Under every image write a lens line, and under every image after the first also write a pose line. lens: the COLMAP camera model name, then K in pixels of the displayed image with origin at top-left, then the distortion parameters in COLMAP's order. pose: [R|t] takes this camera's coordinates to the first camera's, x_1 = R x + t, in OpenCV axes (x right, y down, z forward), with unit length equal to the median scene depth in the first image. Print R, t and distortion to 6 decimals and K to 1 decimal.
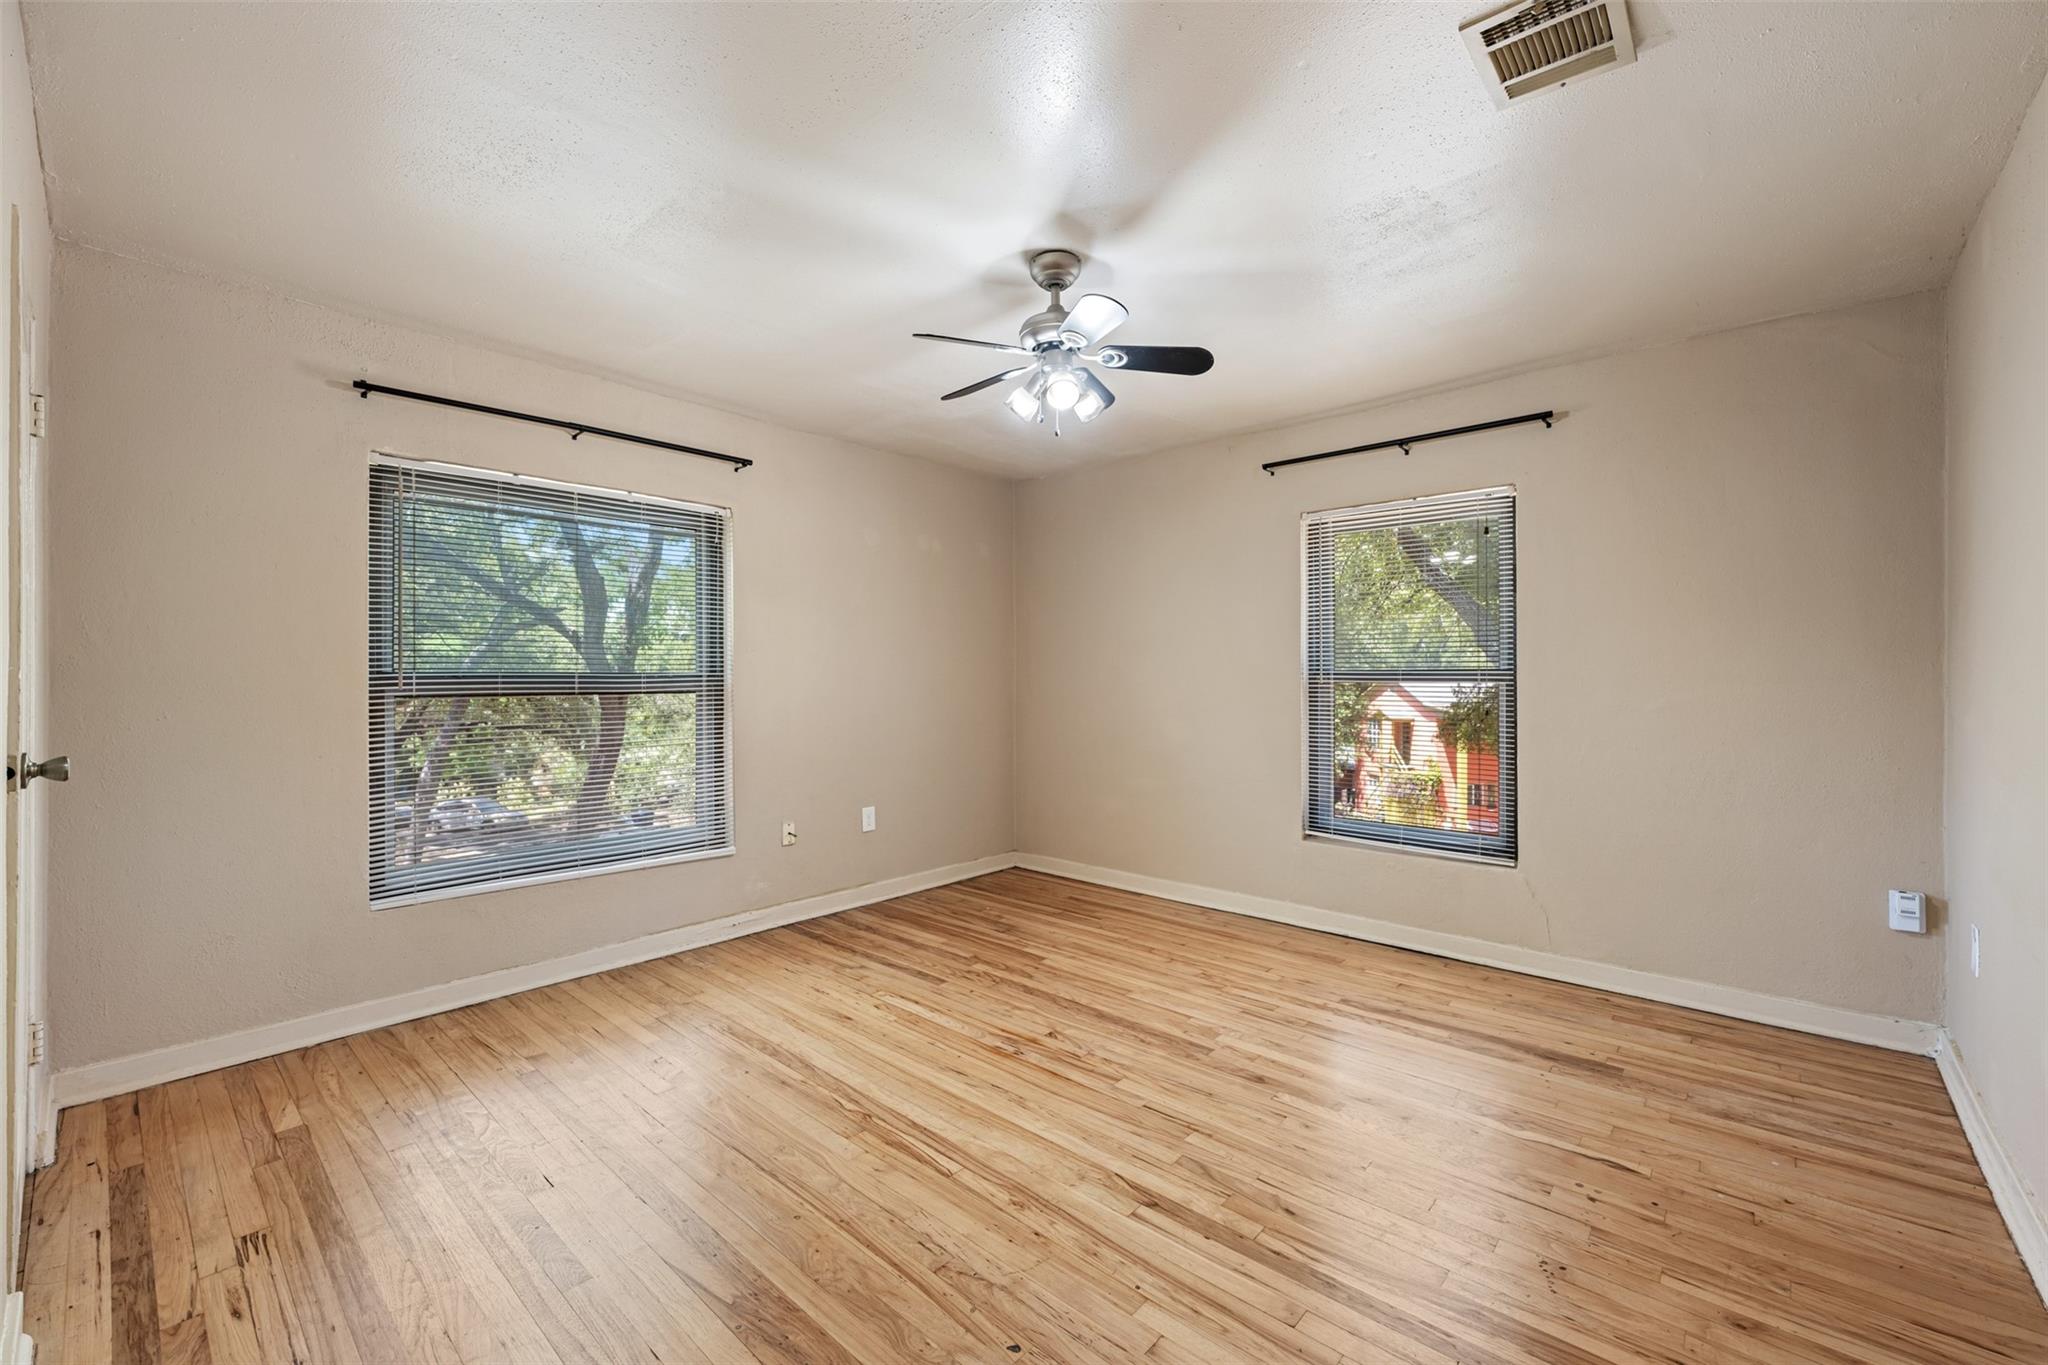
lens RADIAL K [[820.5, 0, 1031.4], [0, 820.5, 680.9], [0, 0, 1]] dist [-0.000909, 0.000224]
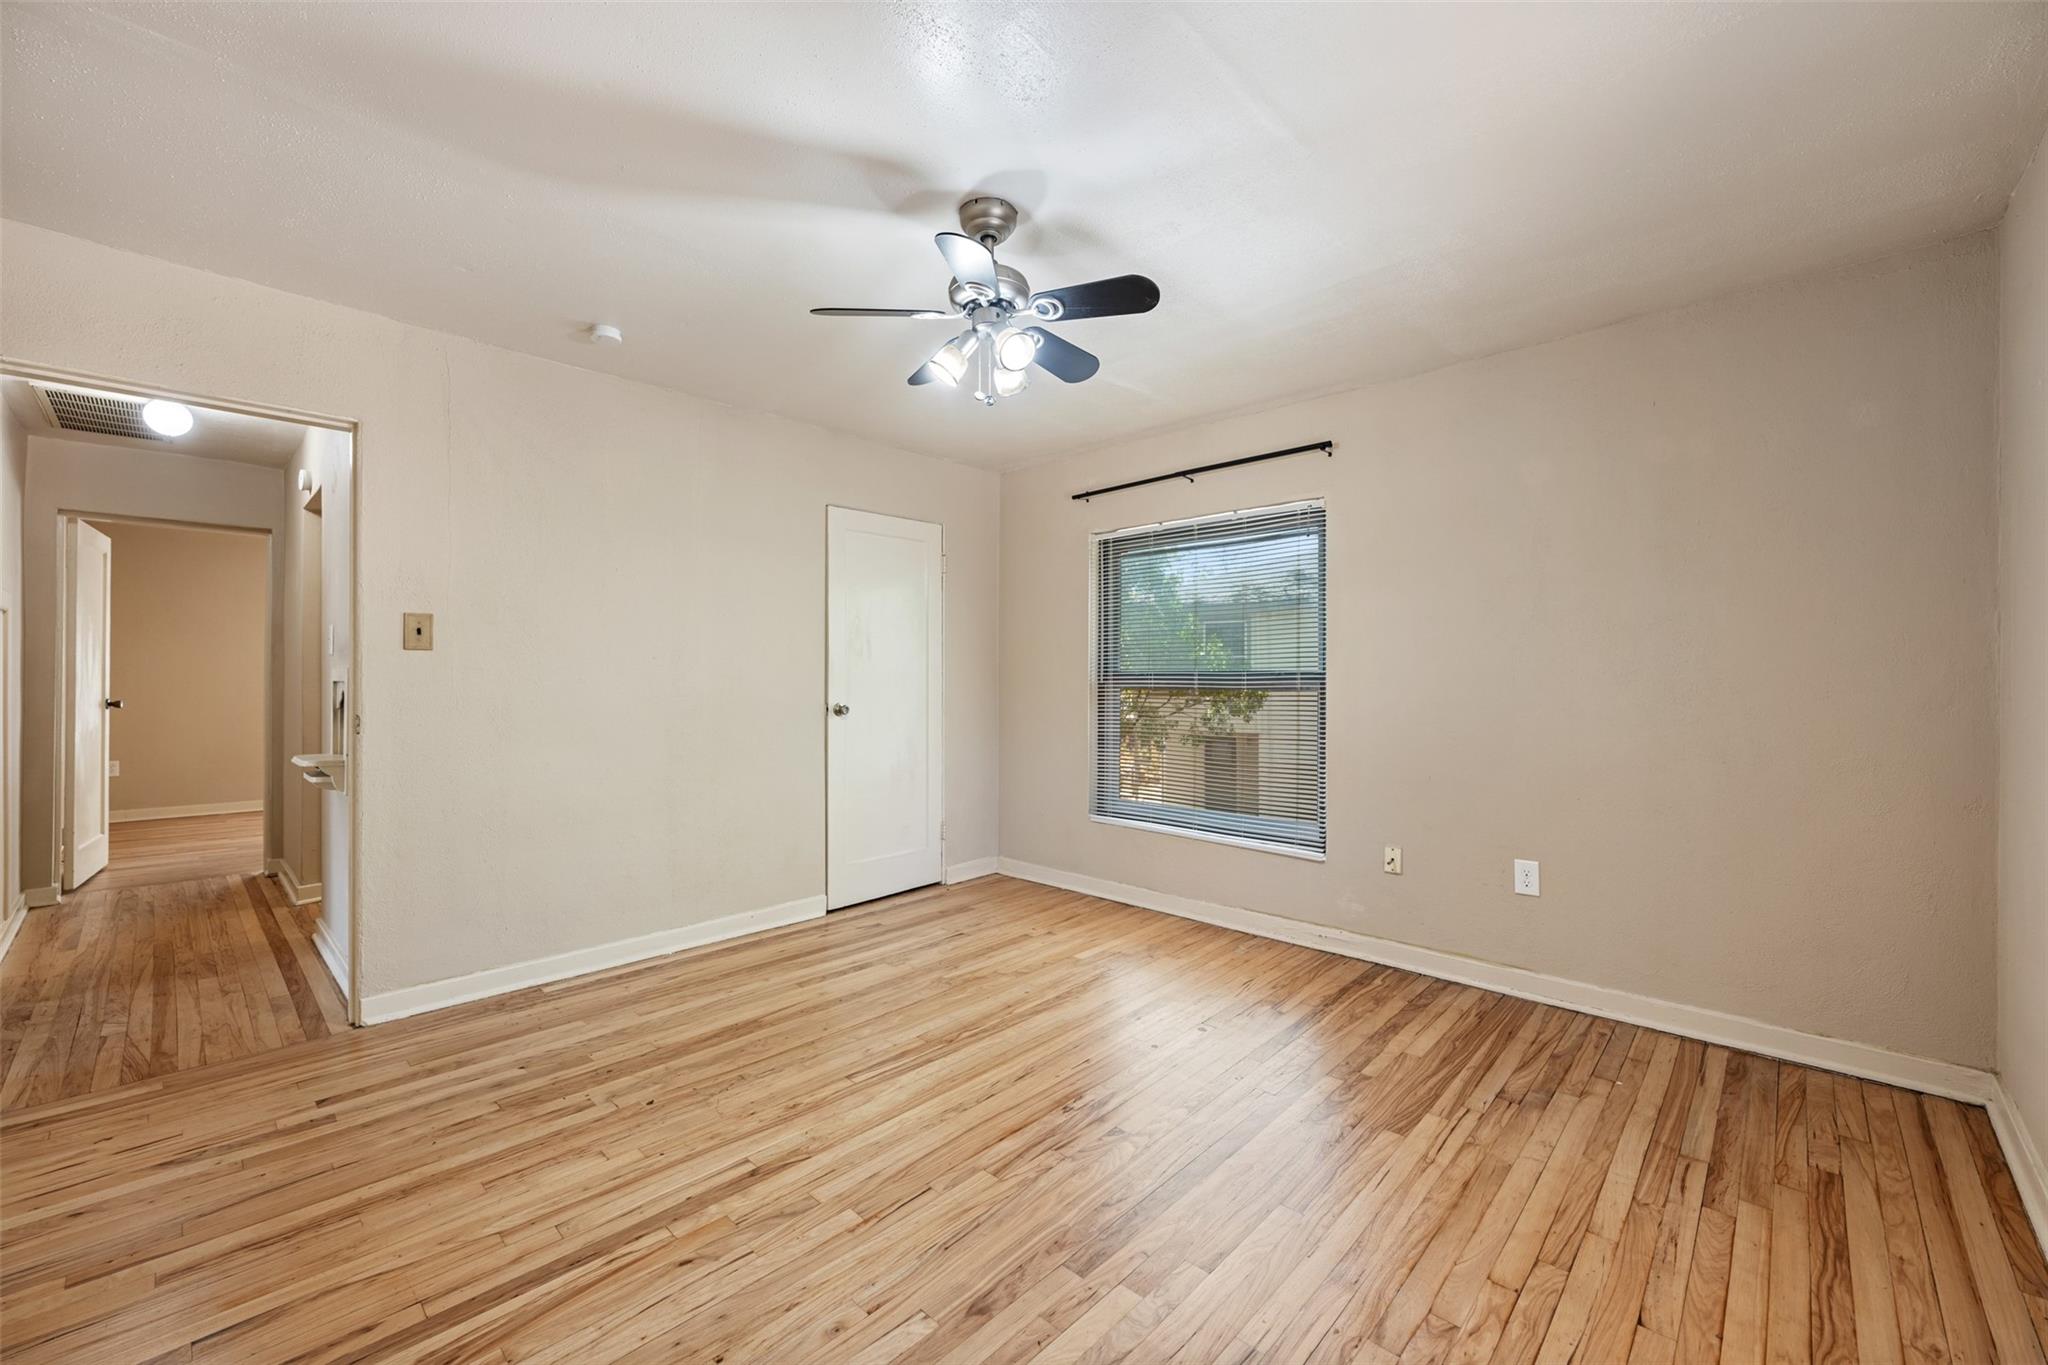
lens RADIAL K [[820.5, 0, 1031.2], [0, 820.5, 676.0], [0, 0, 1]] dist [-0.000909, 0.000224]
pose [[-0.029723, 0.001365, -0.999557, 0.639675], [-0.005241, 0.999985, 0.001521, -0.003066], [0.999544, 0.005284, -0.029715, 0.743338]]
